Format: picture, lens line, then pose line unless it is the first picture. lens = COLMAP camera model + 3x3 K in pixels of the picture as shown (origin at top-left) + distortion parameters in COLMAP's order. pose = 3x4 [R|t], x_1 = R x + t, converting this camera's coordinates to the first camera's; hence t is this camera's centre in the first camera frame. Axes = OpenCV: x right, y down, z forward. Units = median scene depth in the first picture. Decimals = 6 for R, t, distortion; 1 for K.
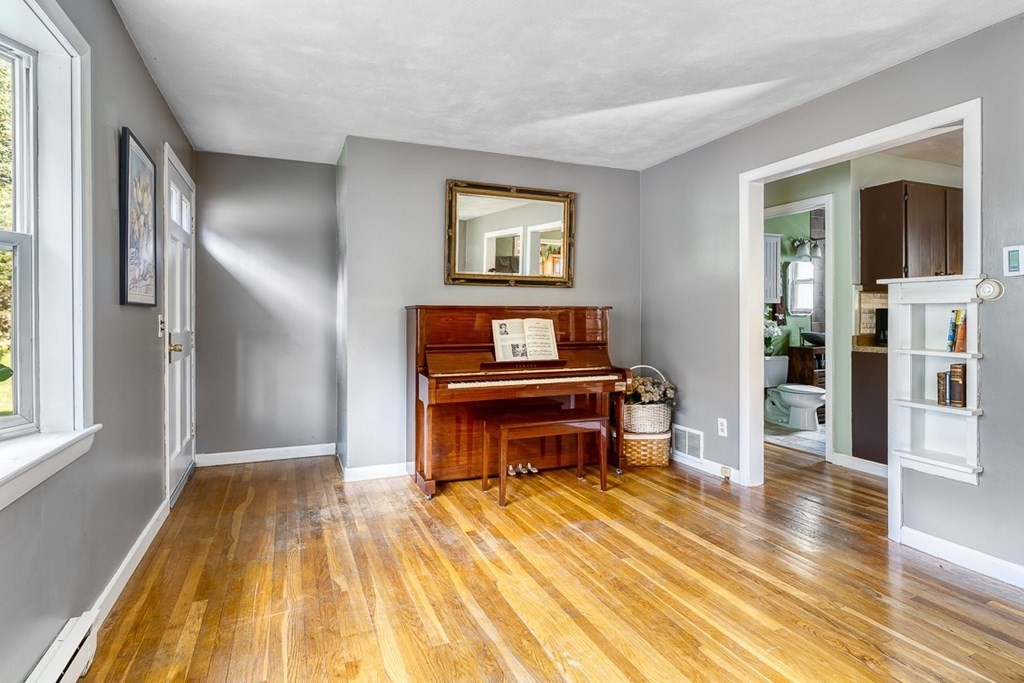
lens RADIAL K [[527.8, 0, 506.1], [0, 527.8, 302.4], [0, 0, 1]] dist [0.002684, 0.000887]
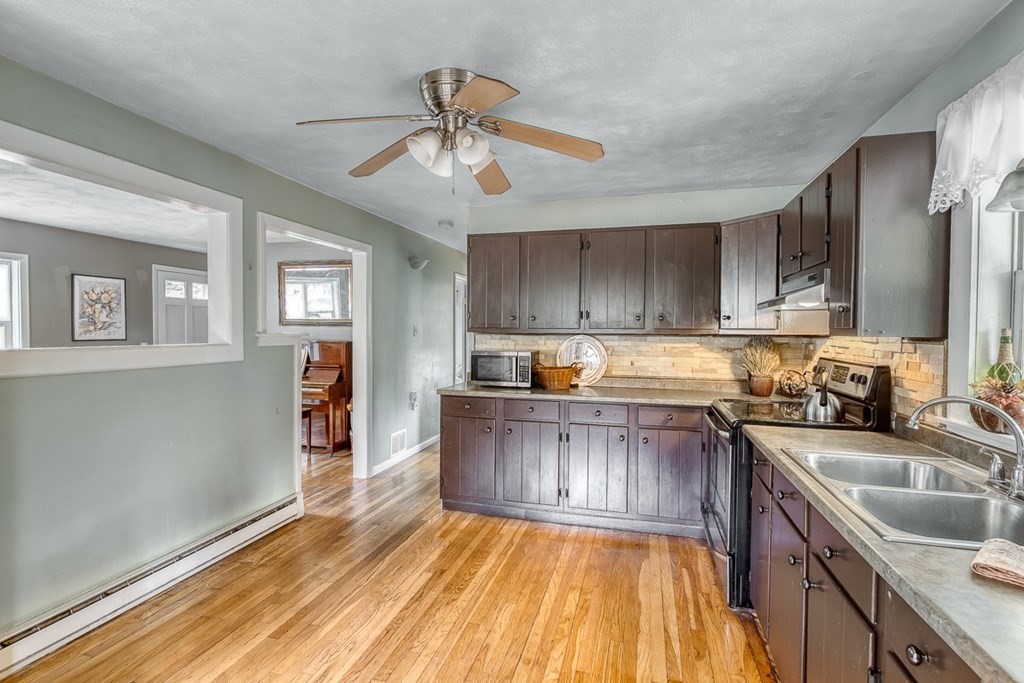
lens RADIAL K [[500.8, 0, 484.9], [0, 500.8, 344.9], [0, 0, 1]] dist [0.001755, 0.000504]
pose [[0.764364, 0.026362, -0.644245, 1.754927], [0.007811, 0.998712, 0.050134, -0.060462], [0.644737, -0.043352, 0.763174, 0.289132]]
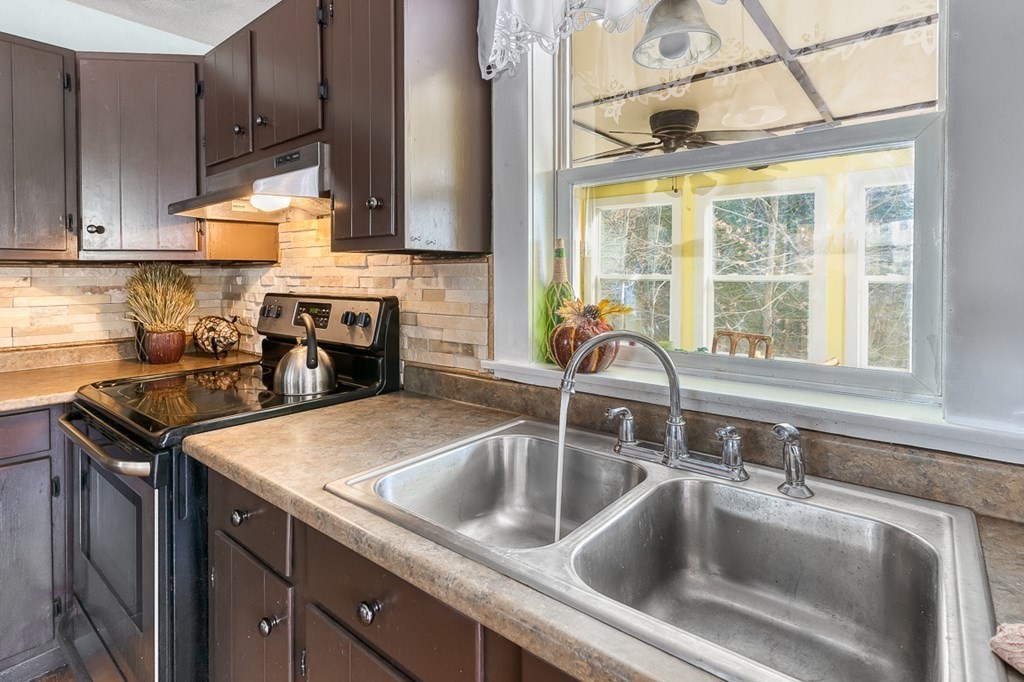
lens RADIAL K [[511.5, 0, 533.2], [0, 511.5, 280.0], [0, 0, 1]] dist [-0.000846, -0.000495]
pose [[0.867584, -0.002509, 0.497284, 1.609541], [-0.012625, 0.999554, 0.027069, -0.025881], [-0.497130, -0.029763, 0.867165, 0.659867]]
